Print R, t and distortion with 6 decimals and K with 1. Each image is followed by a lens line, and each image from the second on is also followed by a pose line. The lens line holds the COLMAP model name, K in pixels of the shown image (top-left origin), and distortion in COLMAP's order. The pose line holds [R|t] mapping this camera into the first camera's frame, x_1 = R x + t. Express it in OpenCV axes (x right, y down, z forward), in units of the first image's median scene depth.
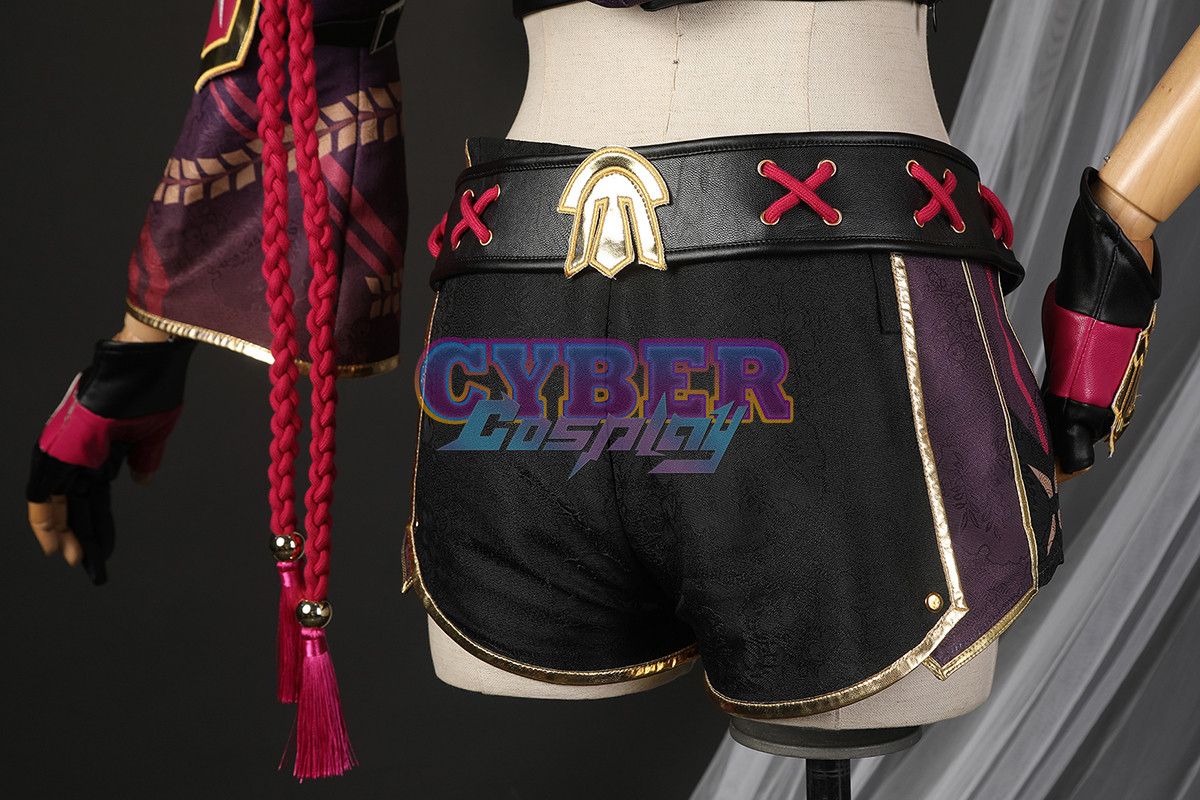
lens RADIAL K [[1848.8, 0, 609.0], [0, 1848.8, 390.4], [0, 0, 1]] dist [0.137454, 0.000000]
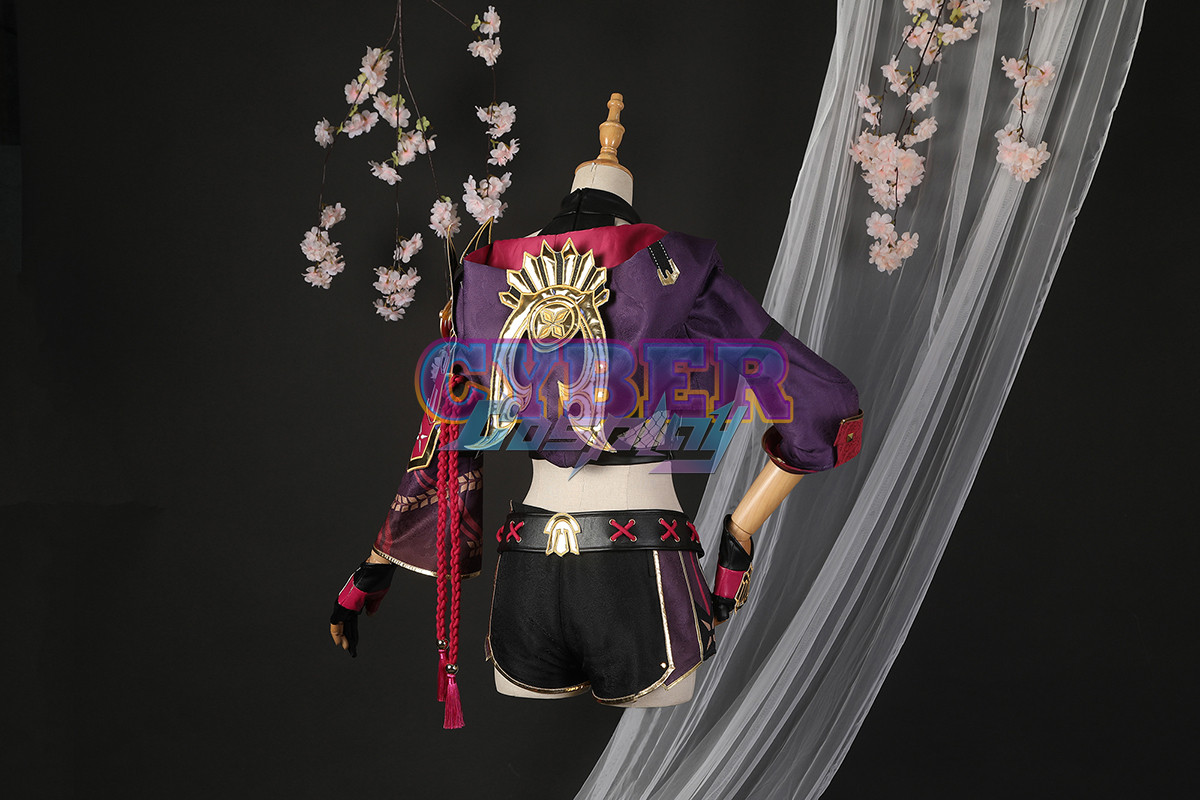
lens RADIAL K [[1848.8, 0, 582.3], [0, 1848.8, 416.6], [0, 0, 1]] dist [0.137454, 0.000000]
pose [[0.999858, 0.012573, 0.011247, -0.001075], [-0.012214, 0.999431, -0.031450, -0.178825], [-0.011636, 0.031308, 0.999442, -1.861119]]
